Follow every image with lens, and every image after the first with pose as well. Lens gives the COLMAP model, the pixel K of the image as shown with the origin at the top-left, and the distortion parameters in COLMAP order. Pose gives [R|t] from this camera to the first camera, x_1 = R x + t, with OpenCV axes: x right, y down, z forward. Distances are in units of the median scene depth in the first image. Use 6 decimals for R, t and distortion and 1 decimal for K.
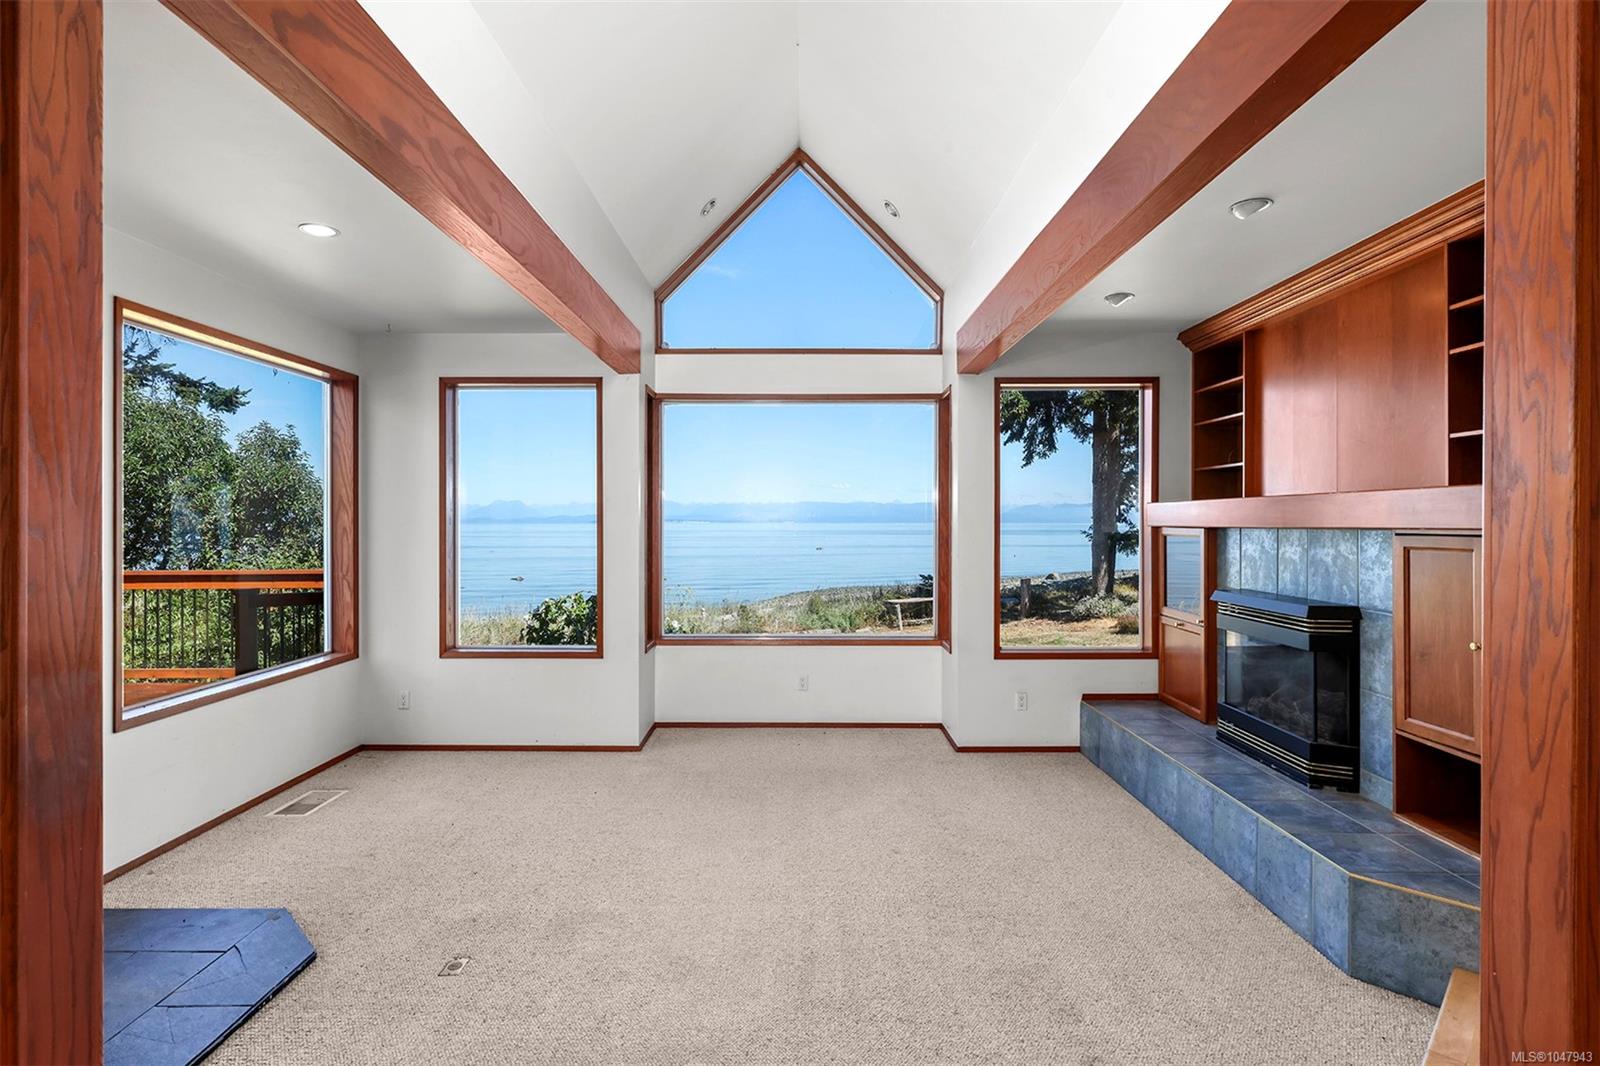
lens RADIAL K [[806.3, 0, 797.3], [0, 806.3, 525.6], [0, 0, 1]] dist [-0.002296, 0.000267]
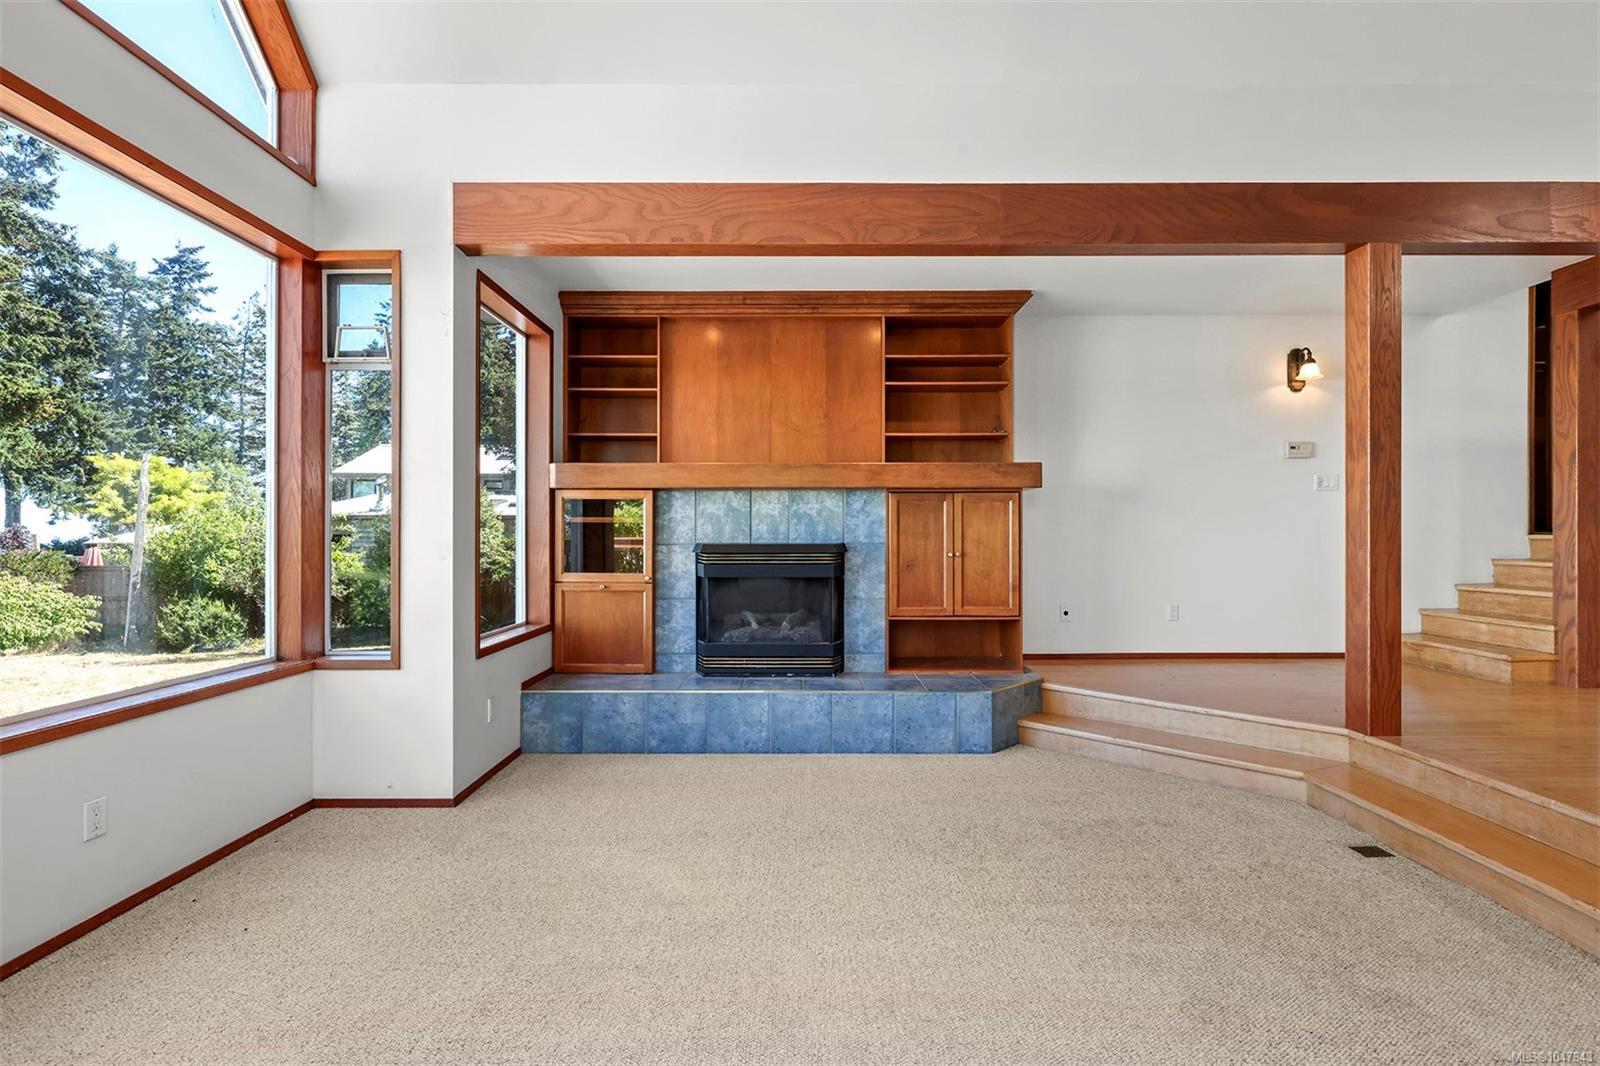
lens RADIAL K [[752.8, 0, 798.8], [0, 752.8, 537.7], [0, 0, 1]] dist [0.004403, 0.000124]
pose [[-0.013836, 0.000347, 0.999904, -0.419079], [0.005462, 0.999985, -0.000271, 0.057399], [-0.999889, 0.005458, -0.013838, 0.697021]]
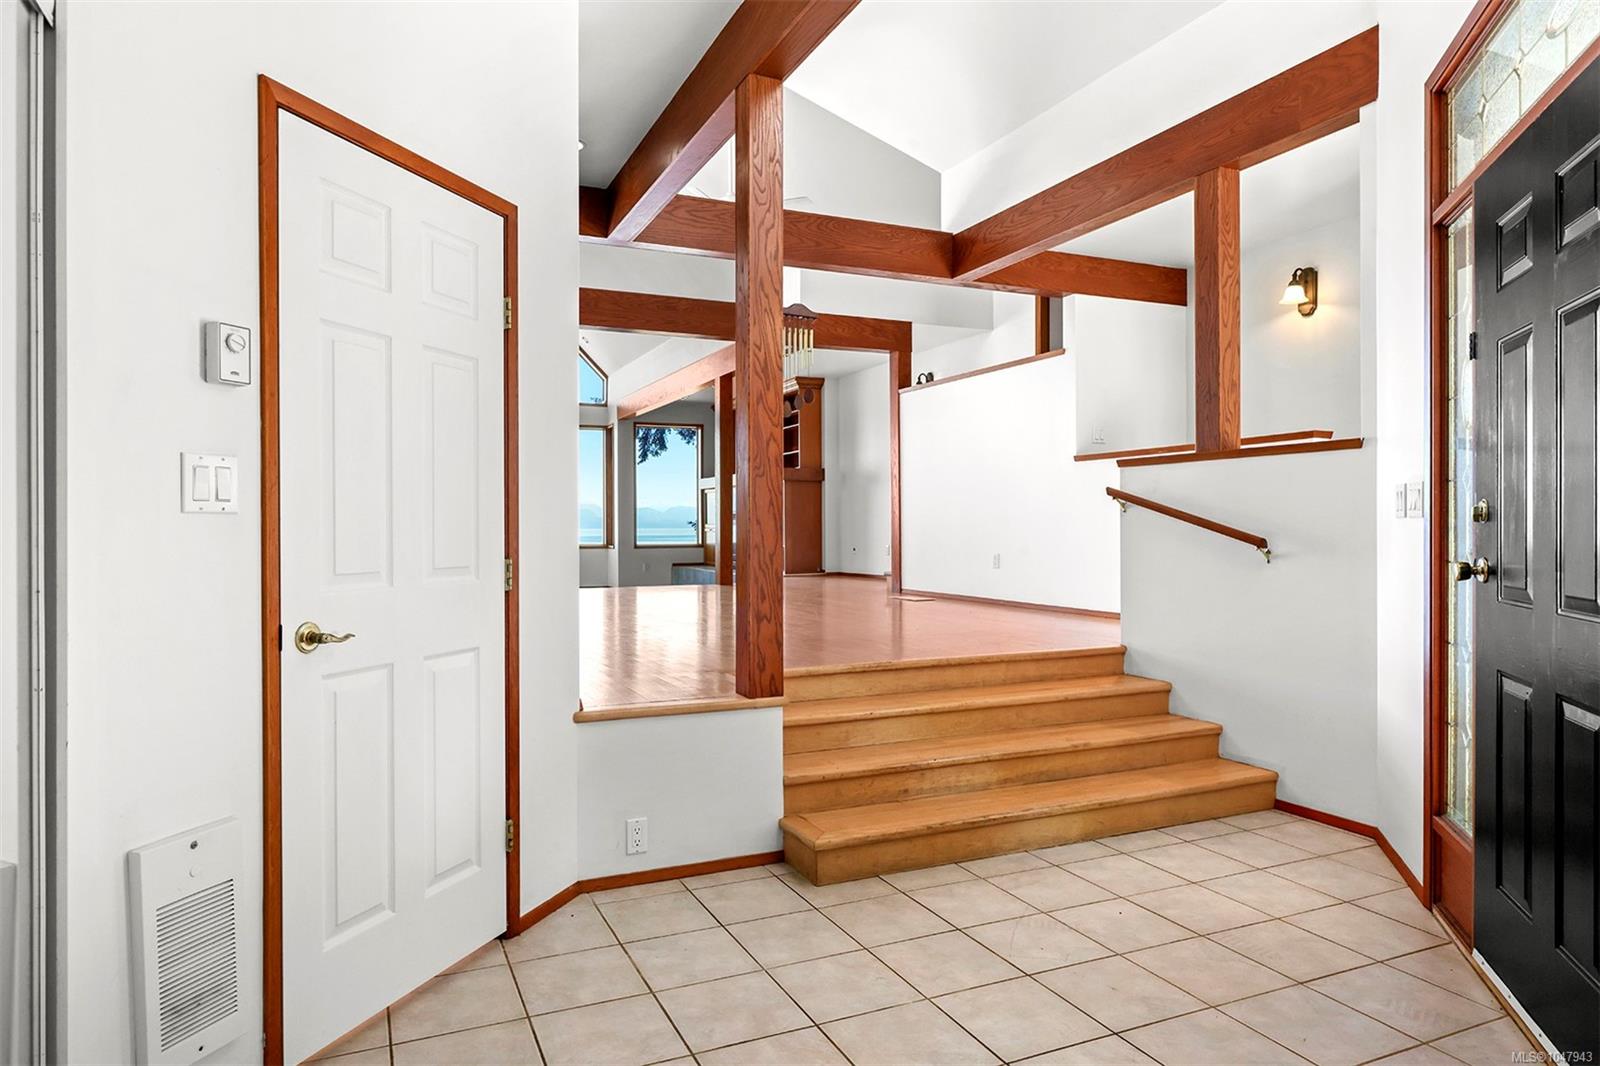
lens RADIAL K [[982.3, 0, 800.0], [0, 982.3, 533.0], [0, 0, 1]] dist [-0.000370, -0.000064]
pose [[0.904335, -0.005142, 0.426792, -0.475378], [0.005676, 0.999984, 0.000020, 0.120934], [-0.426785, 0.002405, 0.904350, -1.573455]]
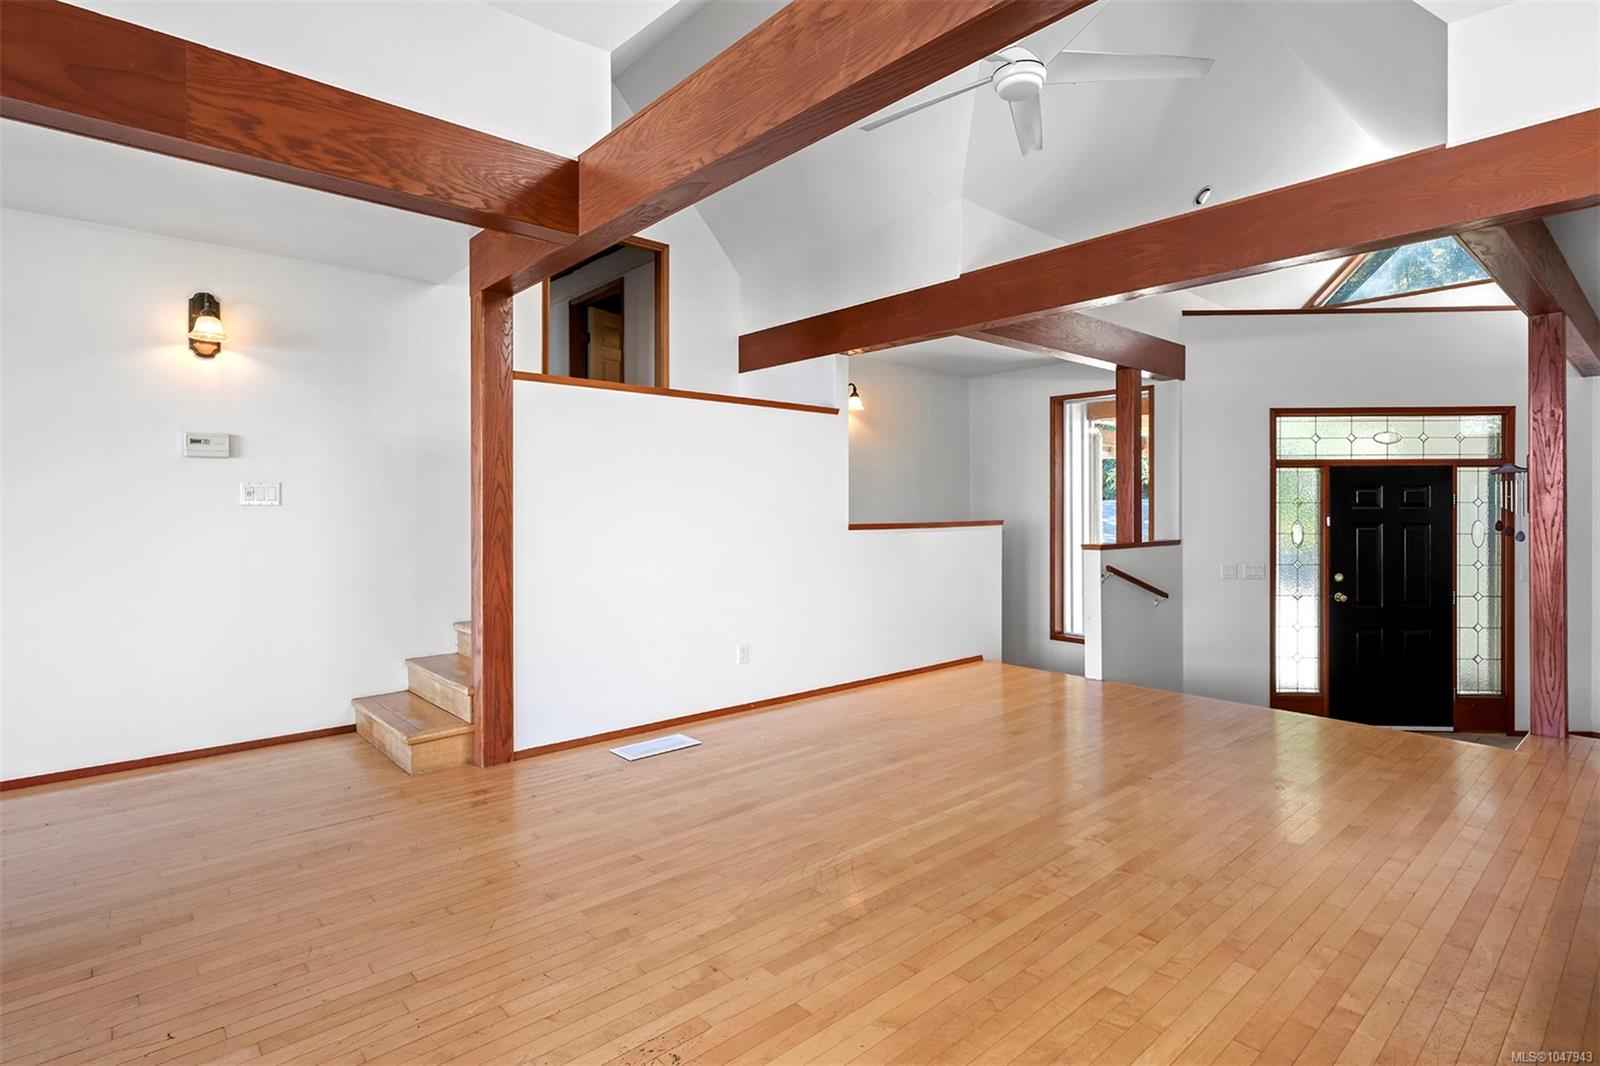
lens RADIAL K [[800.6, 0, 803.8], [0, 800.6, 511.5], [0, 0, 1]] dist [0.000859, 0.000076]
pose [[-0.672537, -0.001428, 0.740062, -0.309744], [0.004600, 0.999971, 0.006111, 0.002339], [-0.740049, 0.007514, -0.672510, 0.116693]]
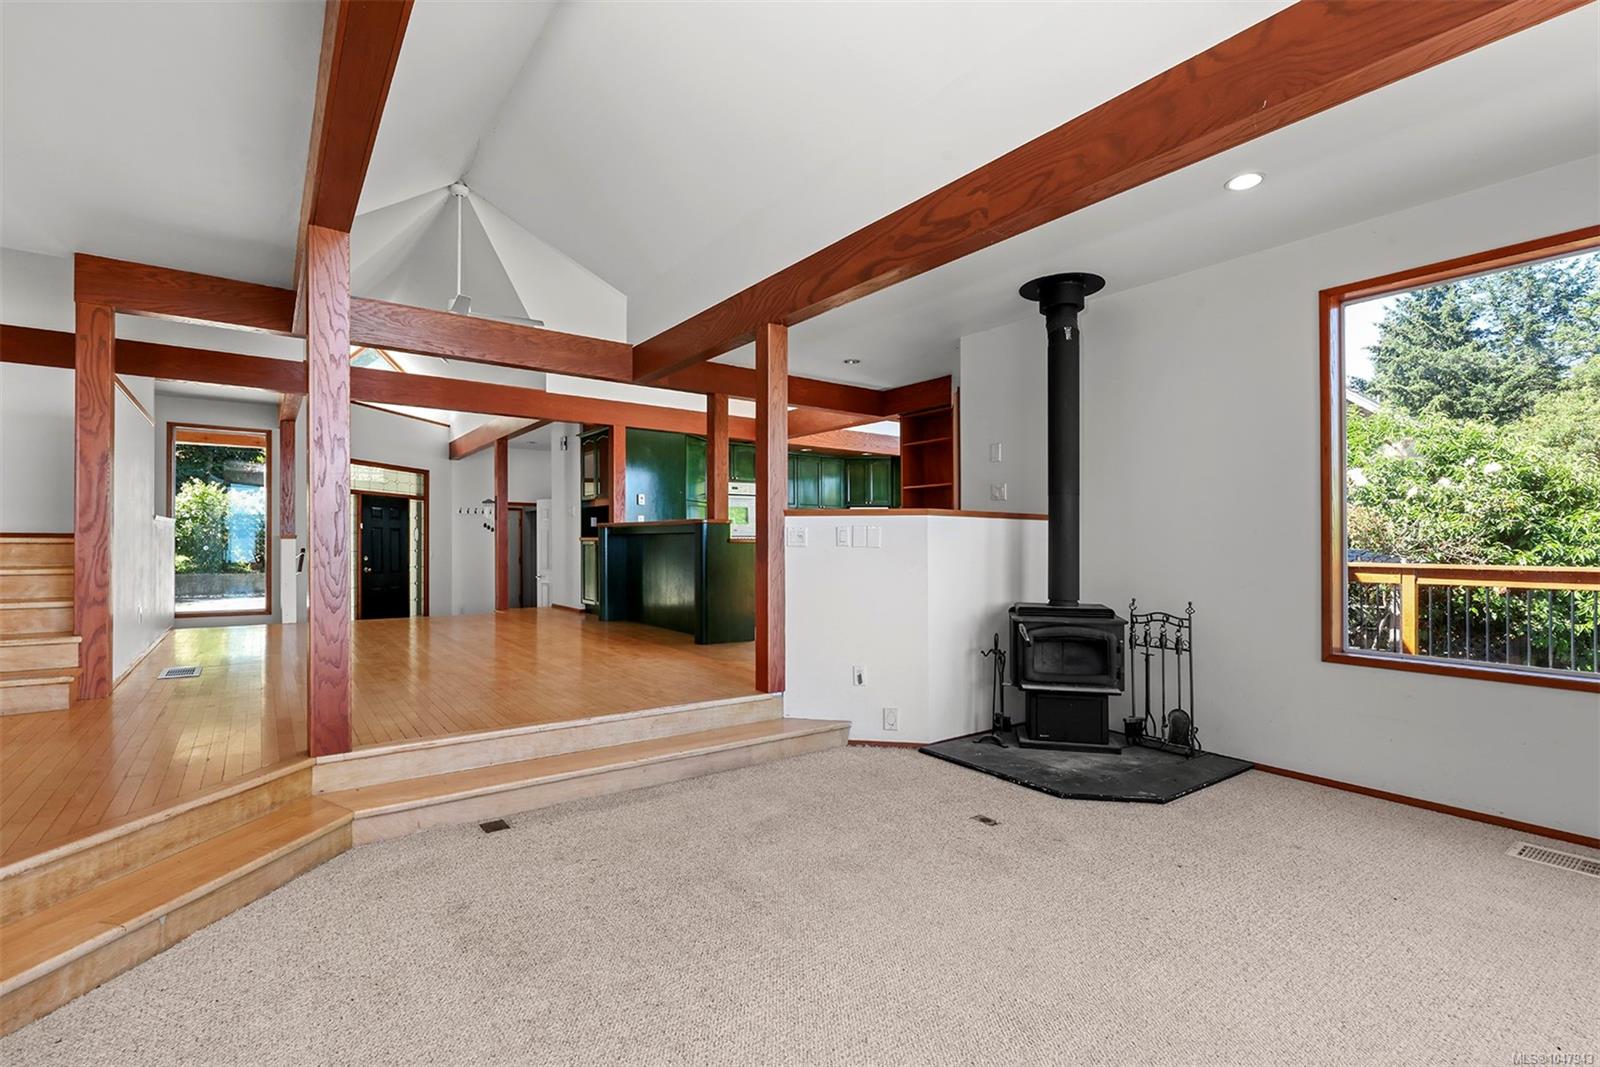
lens RADIAL K [[725.2, 0, 804.4], [0, 725.2, 544.2], [0, 0, 1]] dist [0.002277, 0.000018]
pose [[-0.795827, -0.002906, -0.605517, 0.250367], [-0.007262, 0.999962, 0.004746, 0.055469], [0.605481, 0.008174, -0.795818, 0.881694]]
